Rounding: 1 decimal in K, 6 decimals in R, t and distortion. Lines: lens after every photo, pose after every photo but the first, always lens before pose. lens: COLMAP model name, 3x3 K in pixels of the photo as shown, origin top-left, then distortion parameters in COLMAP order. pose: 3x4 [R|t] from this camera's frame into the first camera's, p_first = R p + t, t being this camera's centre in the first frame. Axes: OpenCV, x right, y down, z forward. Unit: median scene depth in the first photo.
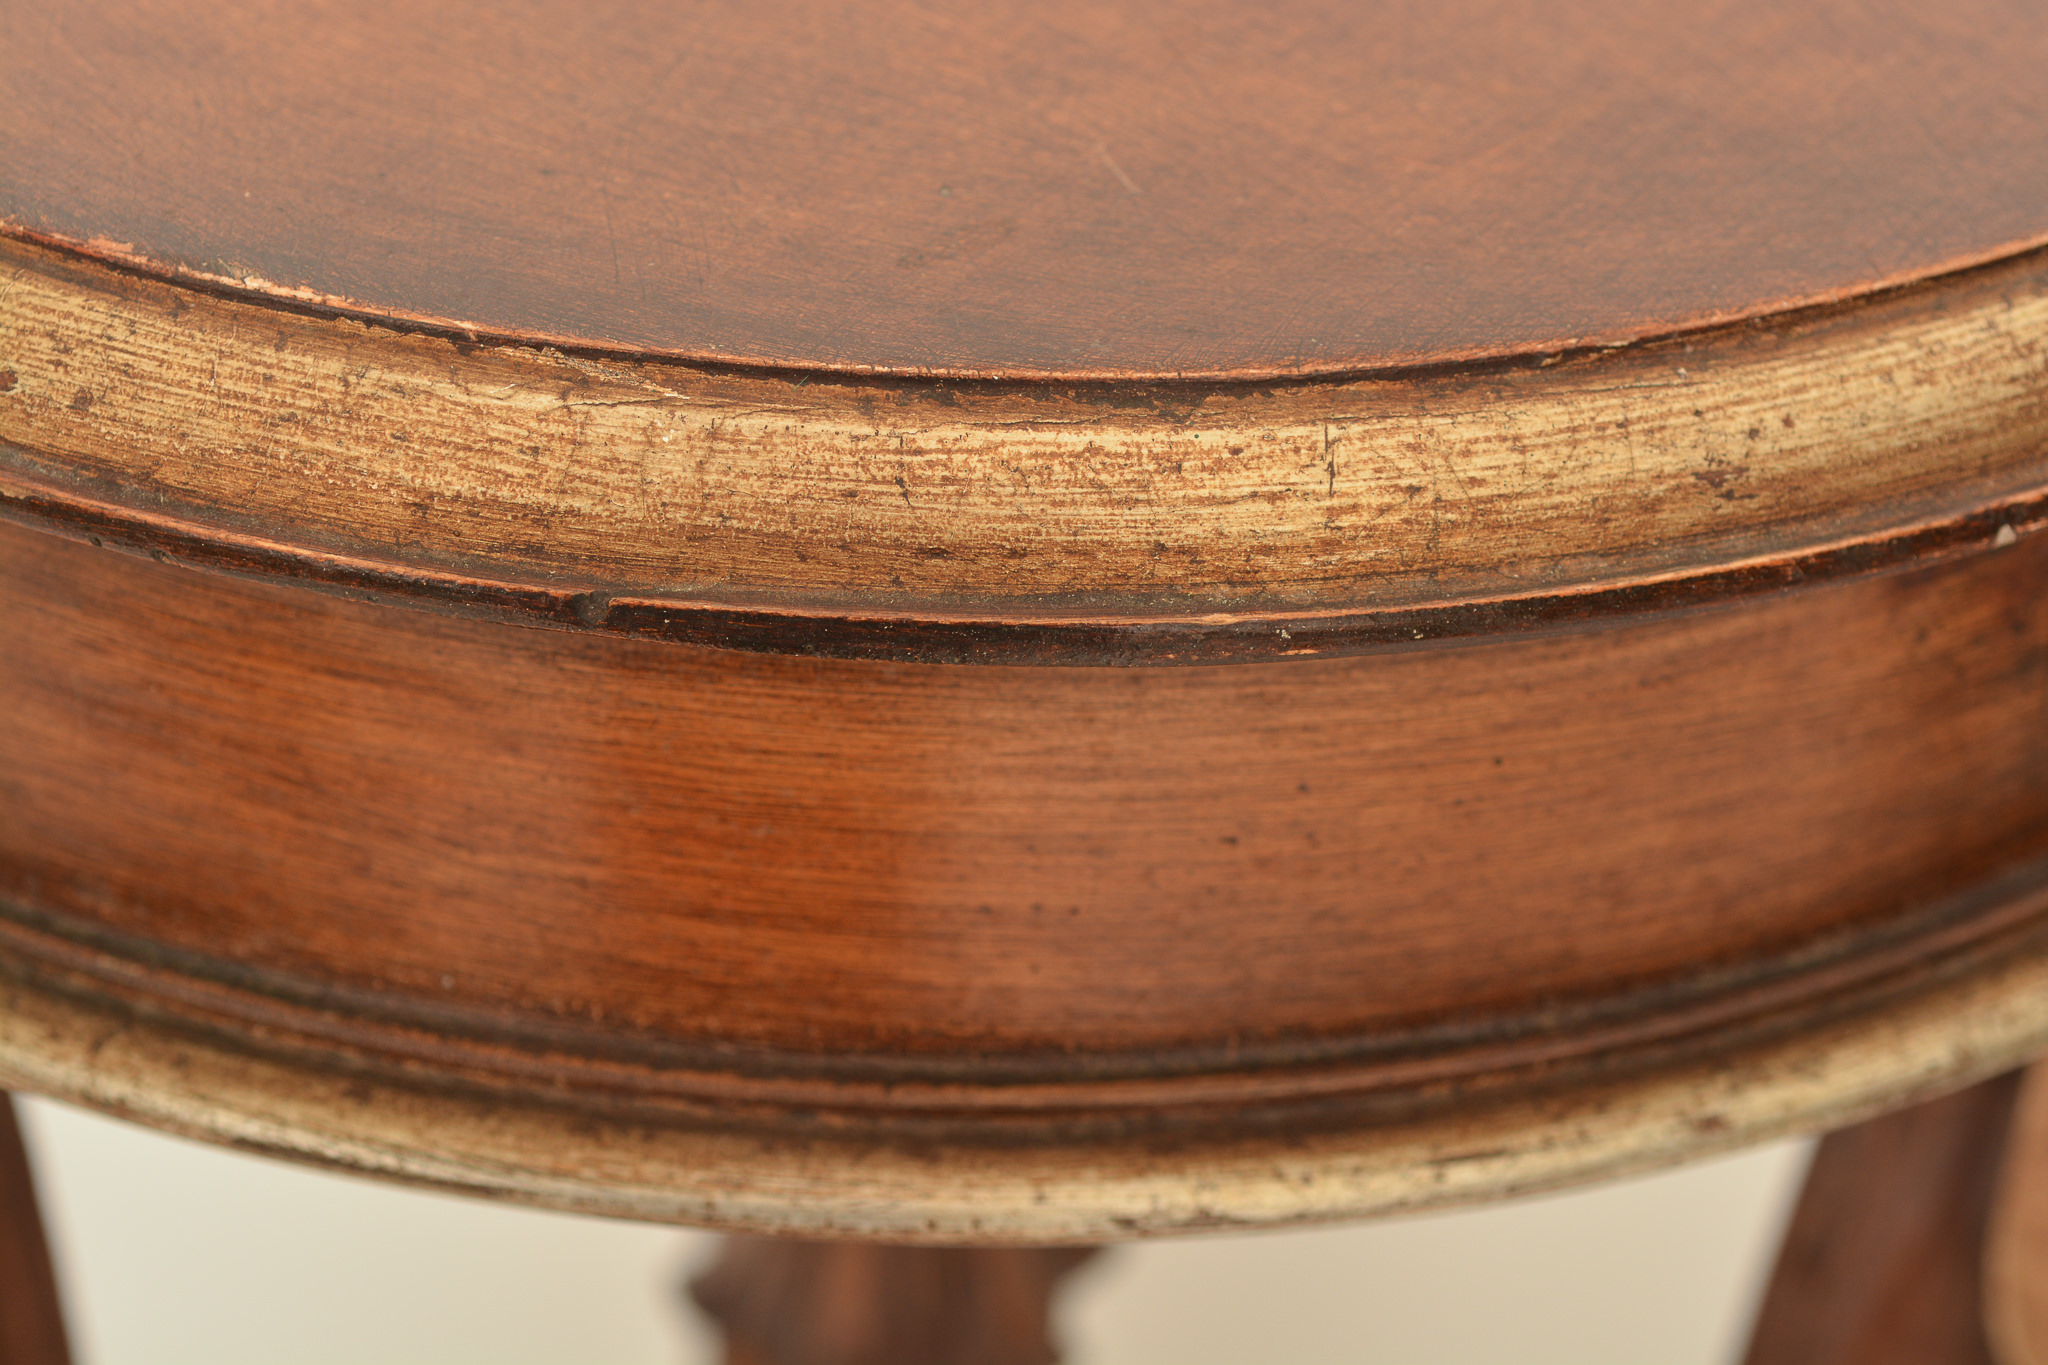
lens RADIAL K [[5903.4, 0, 1024.0], [0, 5903.4, 682.5], [0, 0, 1]] dist [0.038724, -0.285647]
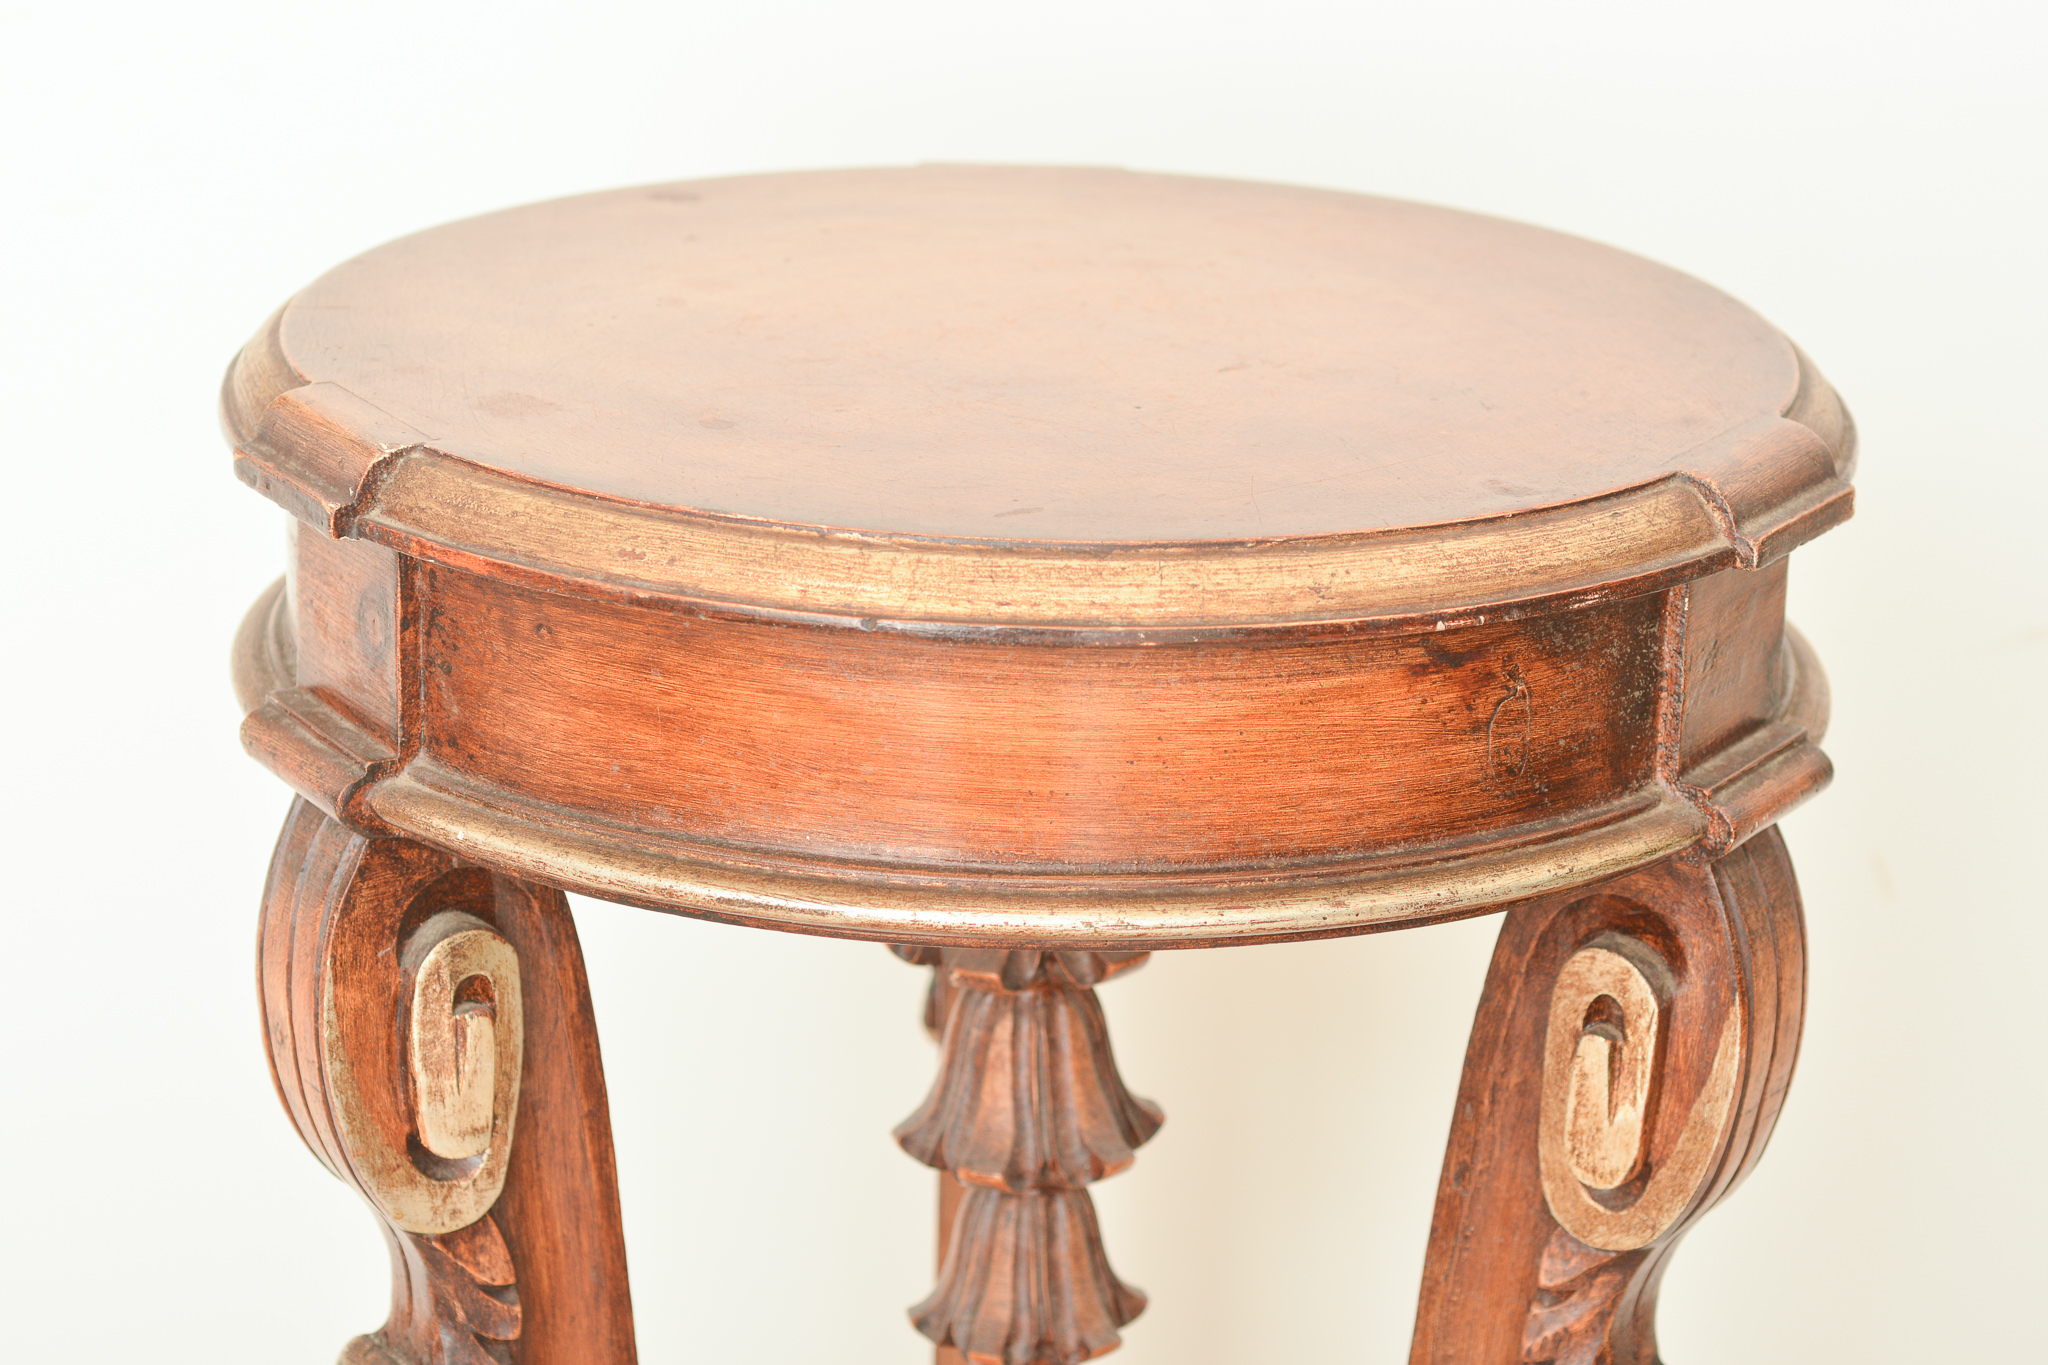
lens RADIAL K [[5614.2, 0, 1075.4], [0, 5614.2, 682.3], [0, 0, 1]] dist [0.020550, -0.185737]
pose [[0.999002, -0.003962, -0.044489, 0.118642], [-0.009679, 0.953185, -0.302232, 0.715183], [0.043604, 0.302361, 0.952196, -1.248760]]
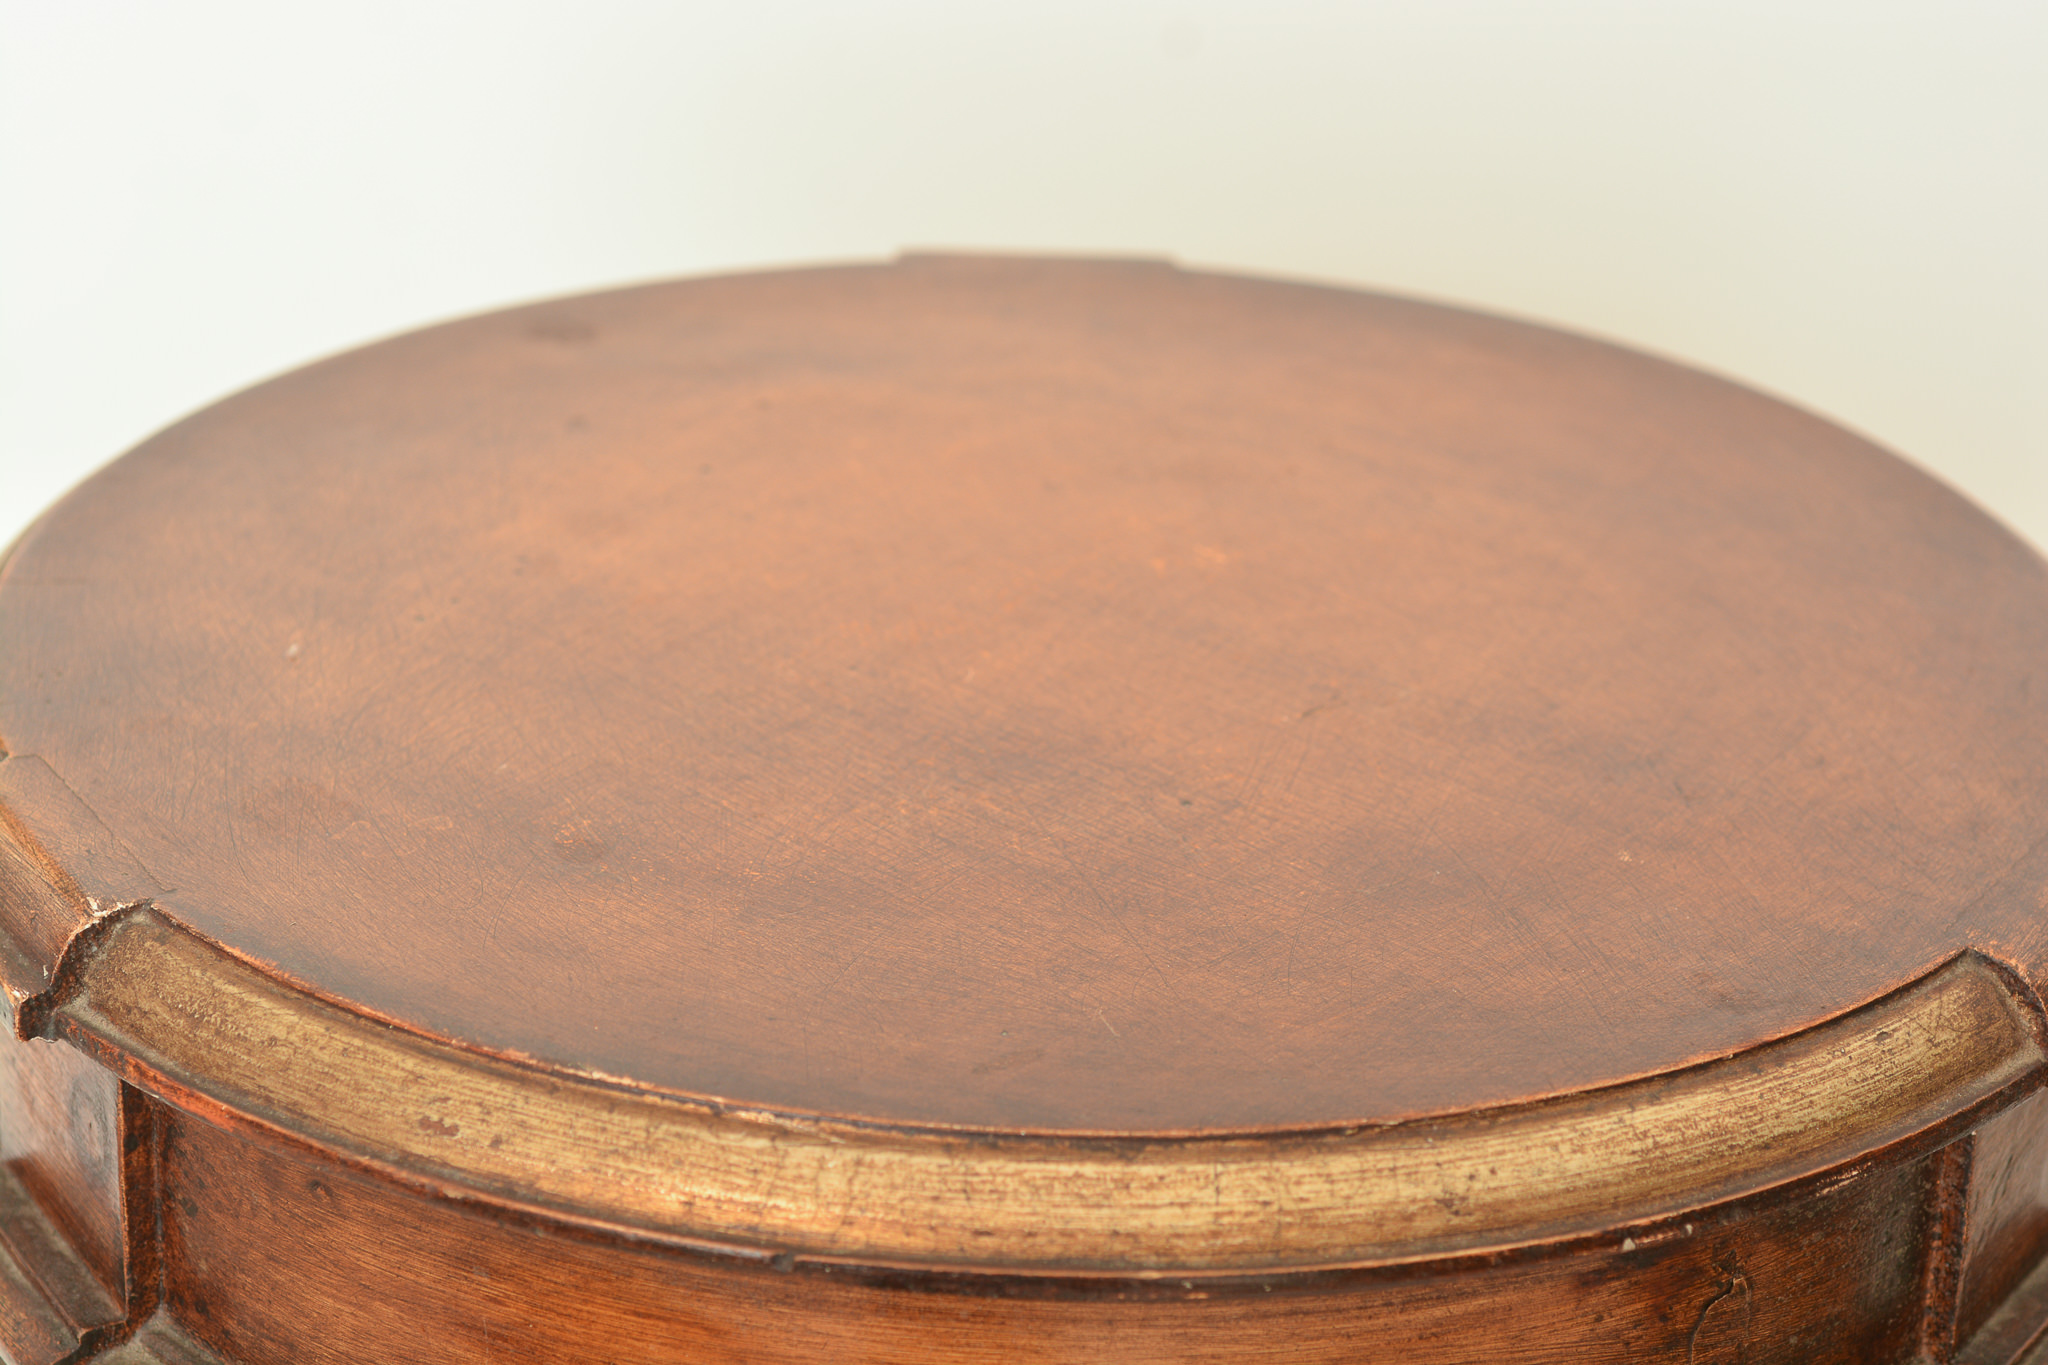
lens RADIAL K [[5497.6, 0, 1024.0], [0, 5497.6, 682.5], [0, 0, 1]] dist [0.038966, -0.035660]
pose [[0.997998, 0.009613, -0.062508, 0.091422], [-0.021601, 0.980754, -0.194049, 0.126373], [0.059439, 0.195011, 0.978998, -0.576210]]
